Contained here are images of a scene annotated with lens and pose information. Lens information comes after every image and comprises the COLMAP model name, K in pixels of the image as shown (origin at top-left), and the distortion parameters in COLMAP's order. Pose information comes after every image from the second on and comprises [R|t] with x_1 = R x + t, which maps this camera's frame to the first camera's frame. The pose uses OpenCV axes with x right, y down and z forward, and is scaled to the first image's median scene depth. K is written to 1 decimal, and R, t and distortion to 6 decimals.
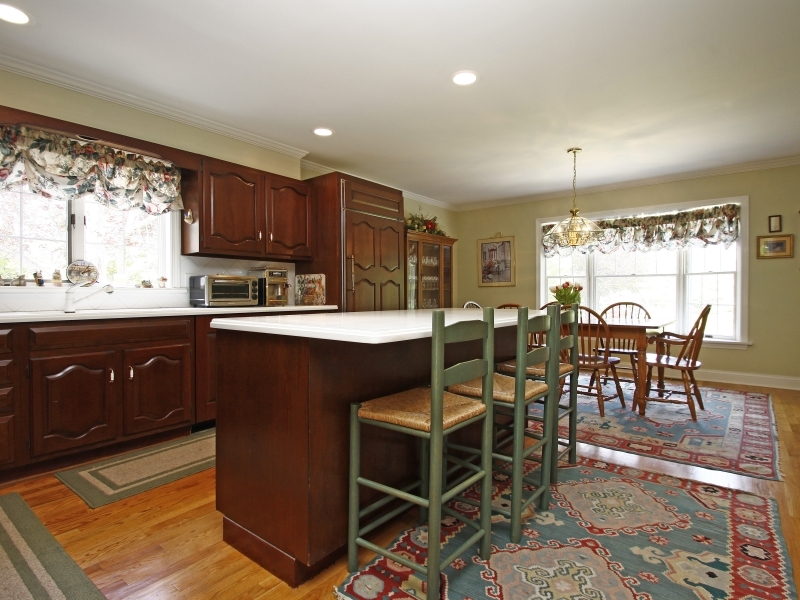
lens RADIAL K [[407.3, 0, 400.0], [0, 407.3, 300.0], [0, 0, 1]] dist [0.001013, -0.000087]
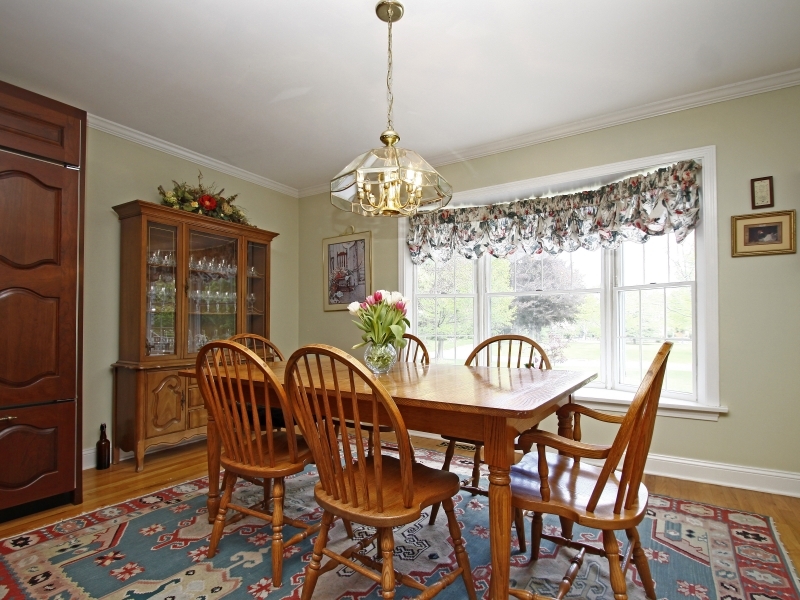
lens RADIAL K [[426.8, 0, 400.0], [0, 426.8, 317.9], [0, 0, 1]] dist [-0.000527, 0.000360]
pose [[0.989636, 0.003289, 0.143559, 0.307542], [0.000796, 0.999597, -0.028387, -0.001661], [-0.143595, 0.028208, 0.989235, 0.438563]]
